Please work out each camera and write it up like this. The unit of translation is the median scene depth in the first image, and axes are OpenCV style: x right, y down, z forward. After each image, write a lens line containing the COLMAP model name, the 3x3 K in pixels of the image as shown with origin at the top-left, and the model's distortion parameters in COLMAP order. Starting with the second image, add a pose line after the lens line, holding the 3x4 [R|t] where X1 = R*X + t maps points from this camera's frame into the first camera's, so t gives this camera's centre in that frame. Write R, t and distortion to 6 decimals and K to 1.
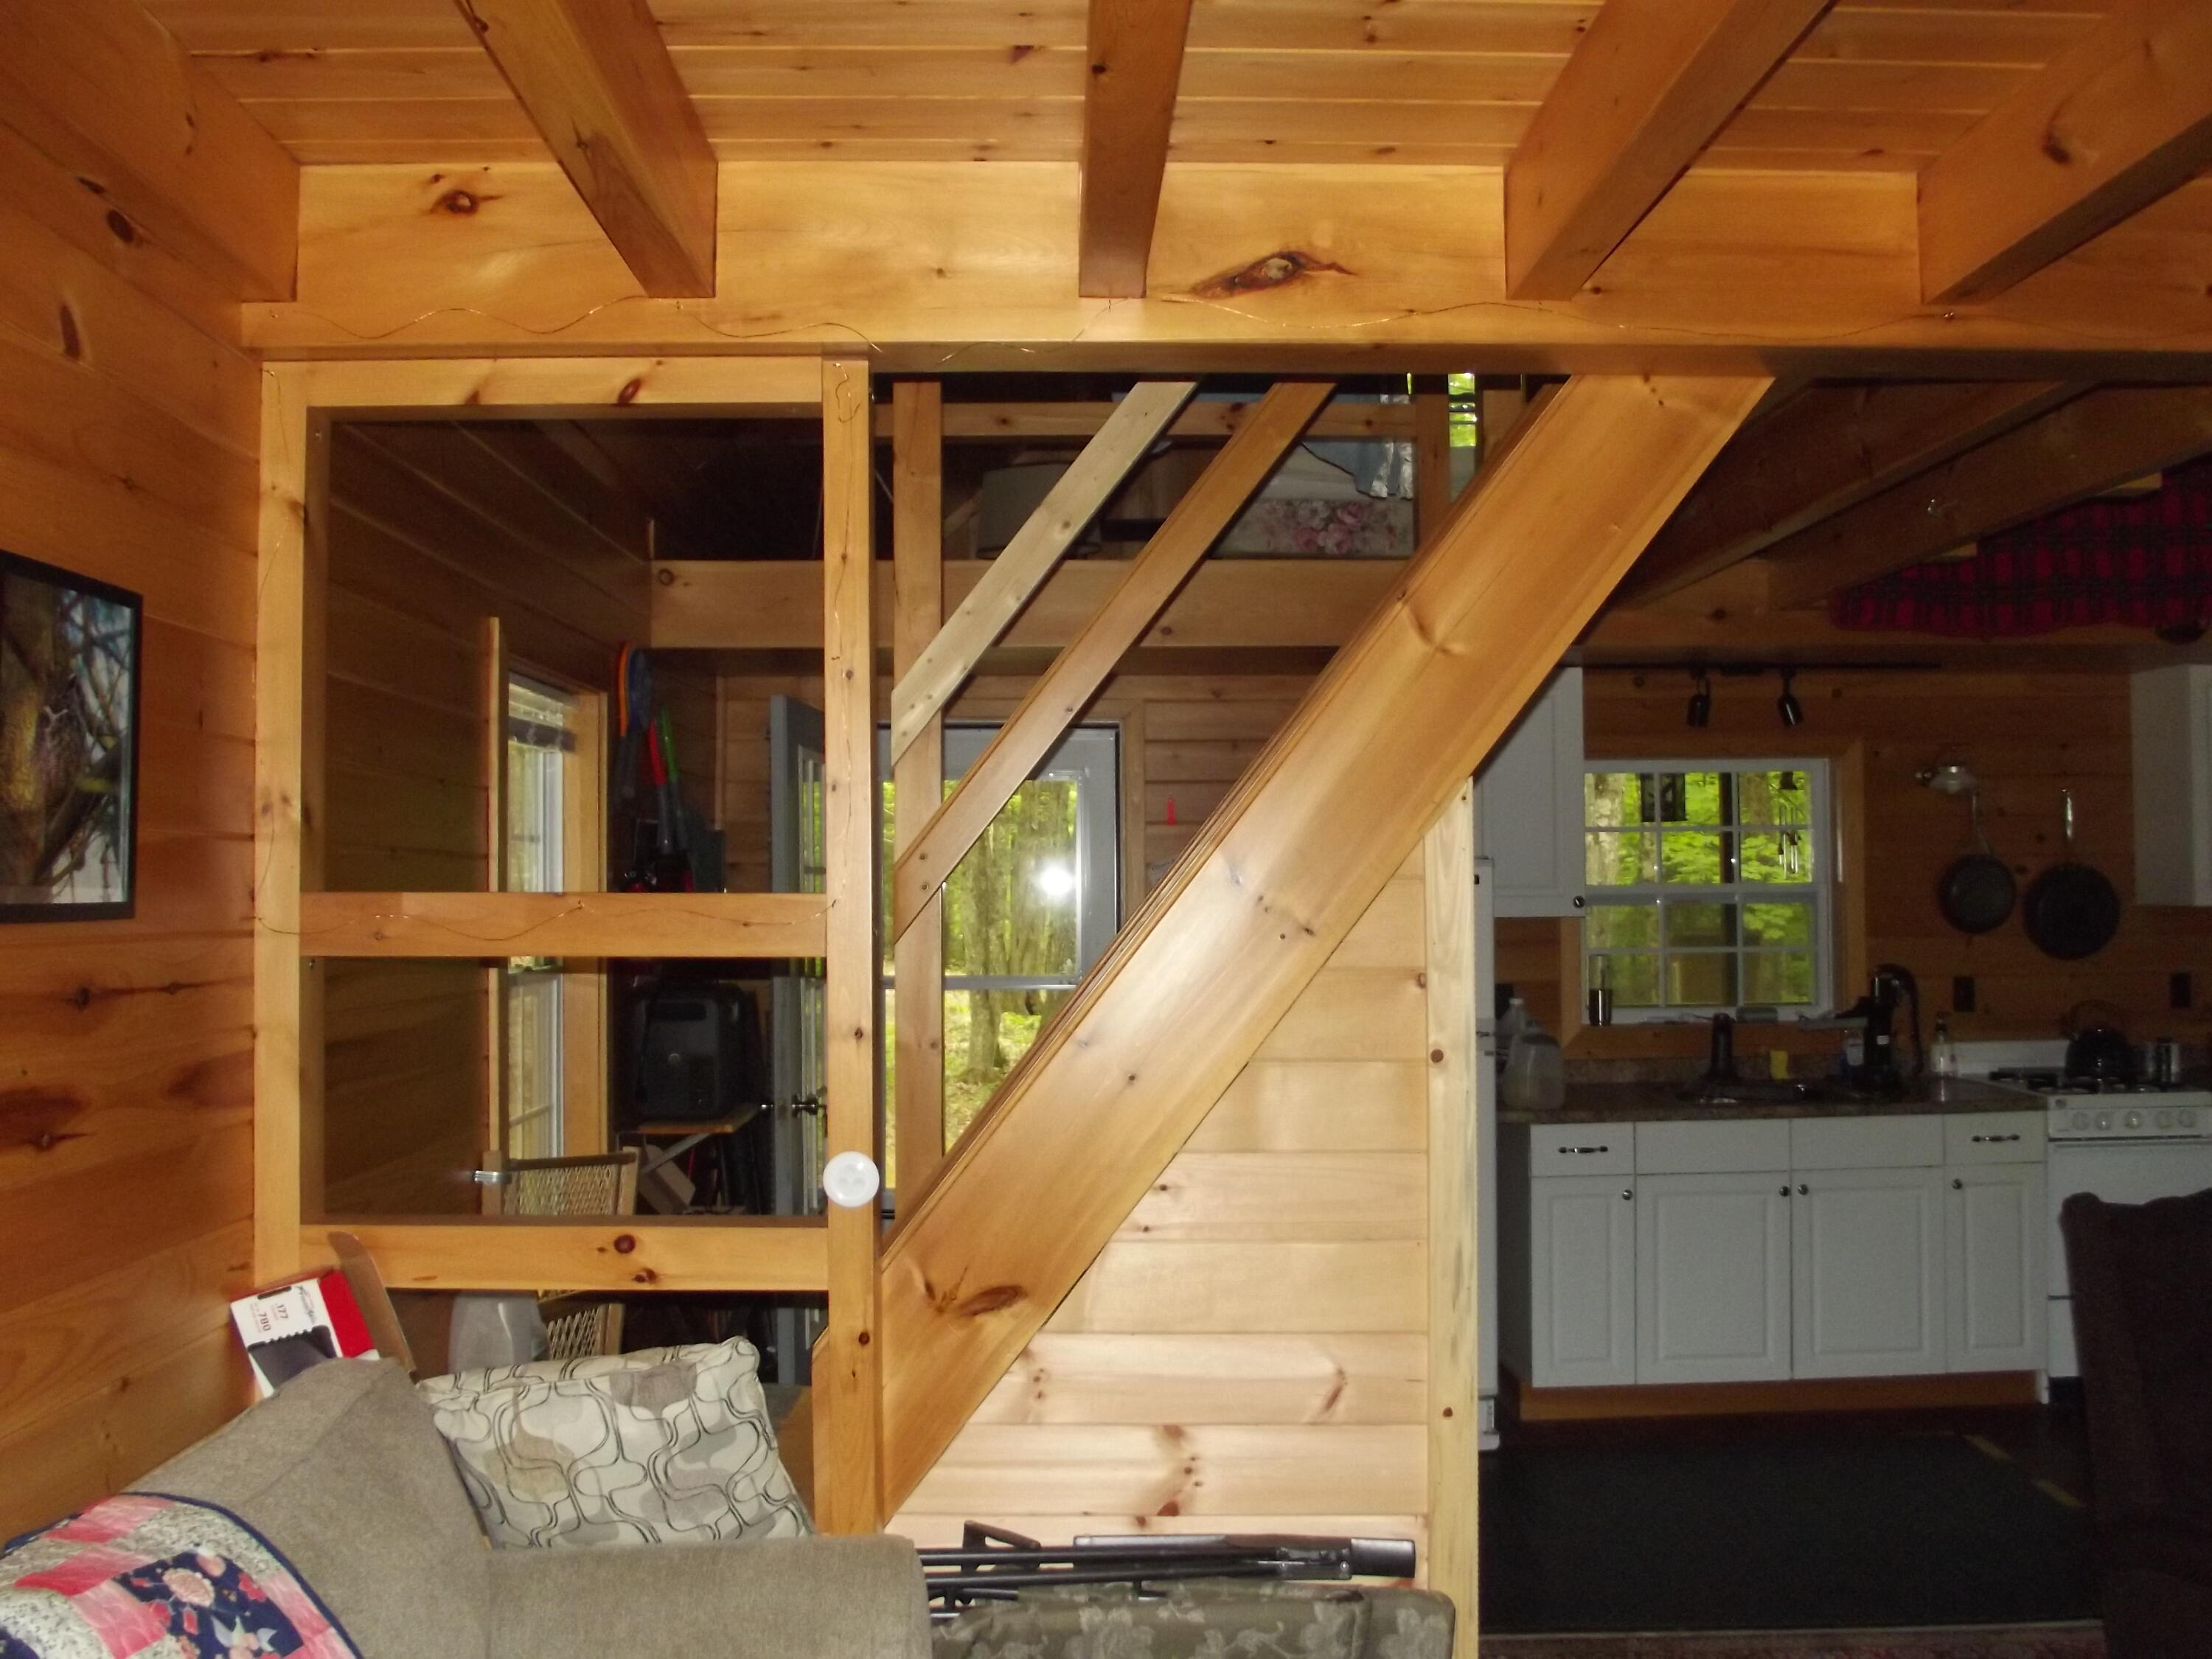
lens RADIAL K [[1854.1, 0, 1106.0], [0, 1854.1, 829.5], [0, 0, 1]] dist [-0.065178, 0.037957]
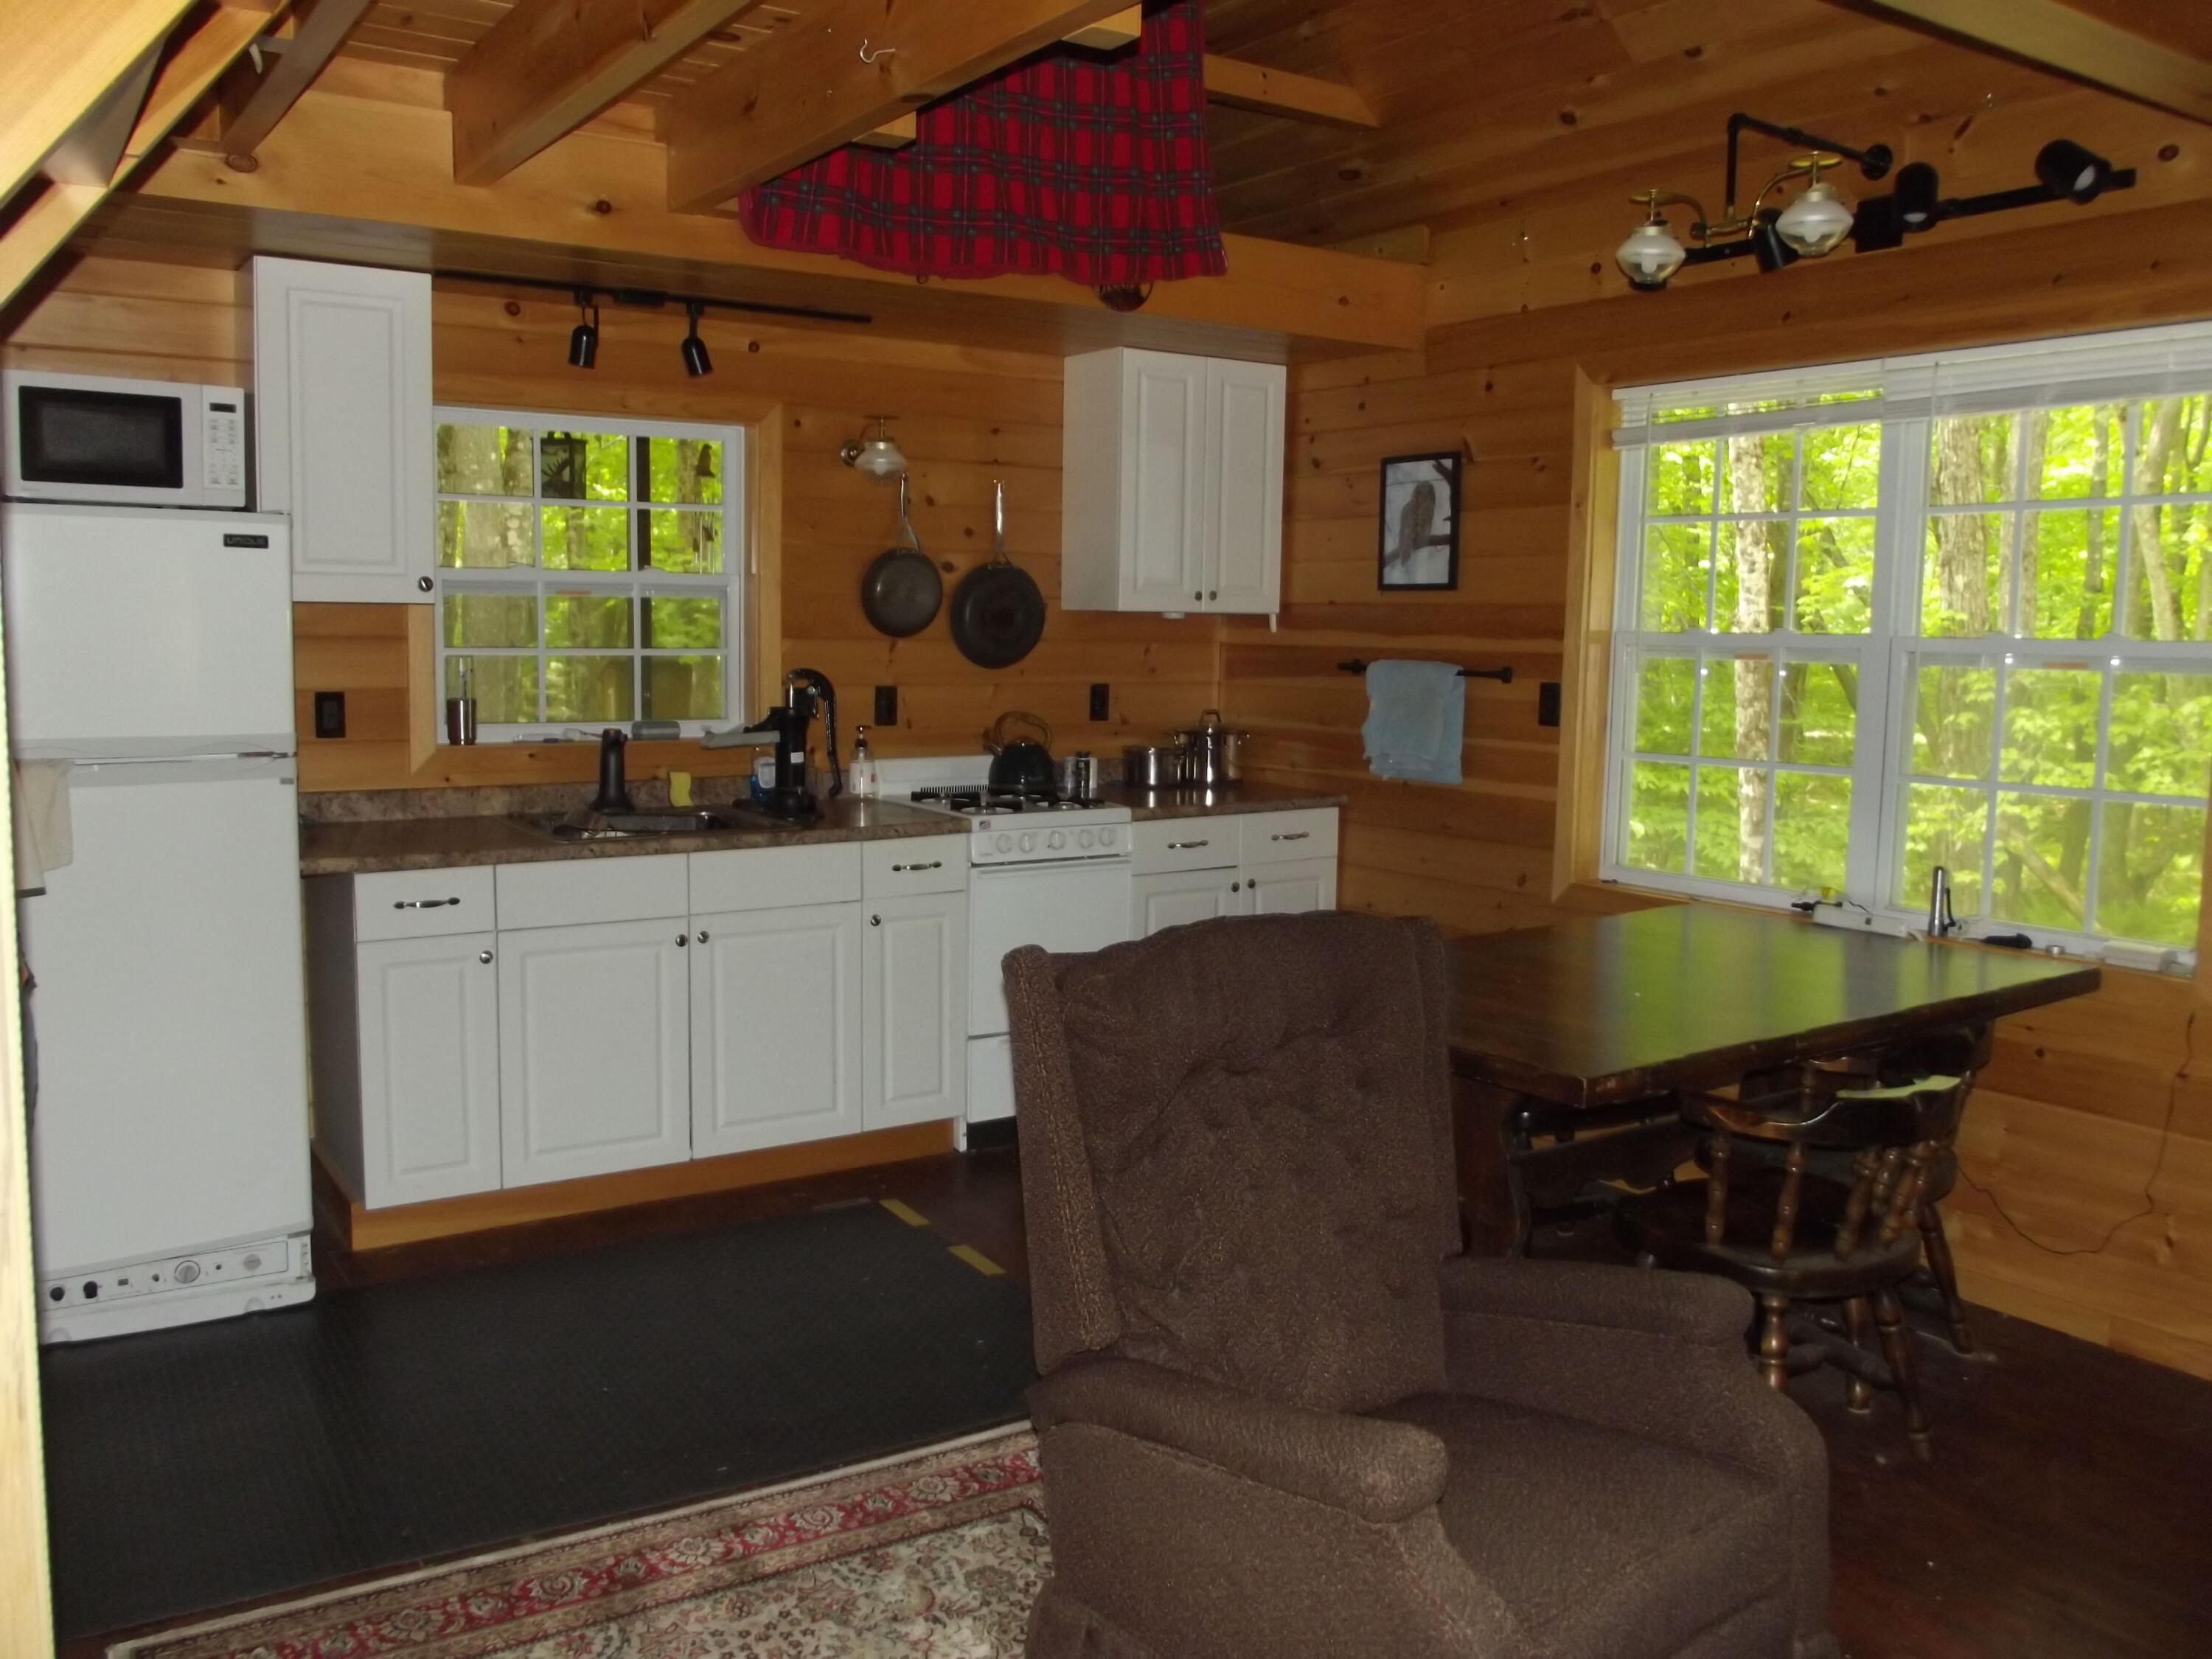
lens RADIAL K [[1854.1, 0, 1106.0], [0, 1854.1, 829.5], [0, 0, 1]] dist [-0.065178, 0.037957]
pose [[0.849984, -0.037603, 0.525464, 0.089533], [-0.037754, 0.990536, 0.131955, 0.028197], [-0.525453, -0.131998, 0.840521, 0.190300]]
